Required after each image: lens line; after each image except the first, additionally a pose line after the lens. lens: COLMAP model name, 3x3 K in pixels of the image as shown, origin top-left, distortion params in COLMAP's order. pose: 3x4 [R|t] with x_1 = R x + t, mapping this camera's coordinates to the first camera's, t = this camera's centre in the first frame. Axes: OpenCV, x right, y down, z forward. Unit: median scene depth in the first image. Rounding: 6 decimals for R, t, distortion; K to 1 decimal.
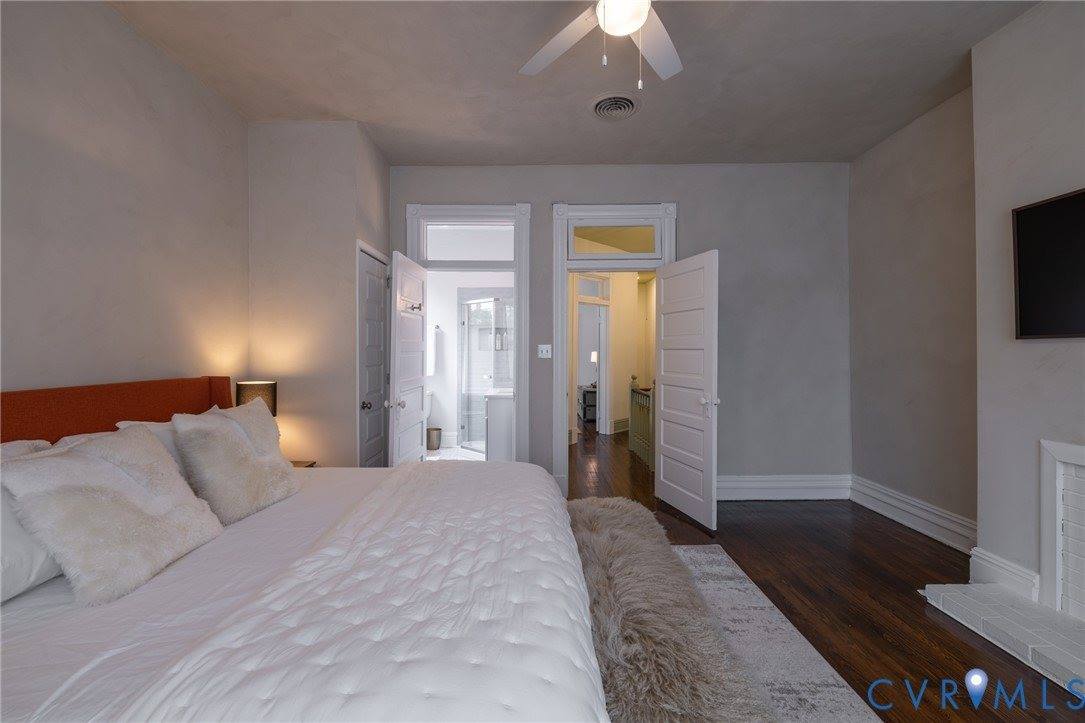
lens RADIAL K [[456.3, 0, 542.5], [0, 456.3, 361.5], [0, 0, 1]] dist [0.014182, 0.000021]
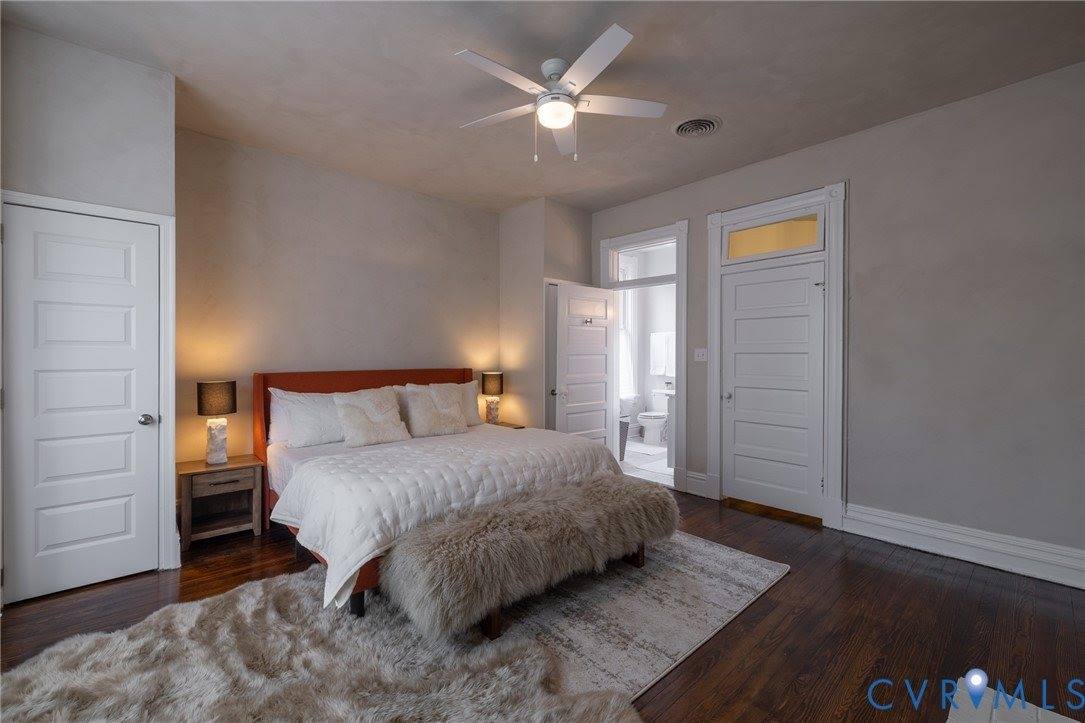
lens RADIAL K [[456.3, 0, 542.5], [0, 456.3, 361.5], [0, 0, 1]] dist [0.014182, 0.000021]
pose [[0.684023, 0.015244, -0.729301, 0.656944], [-0.021022, 0.999778, 0.001181, -0.000880], [0.729157, 0.014524, 0.684192, 0.004368]]
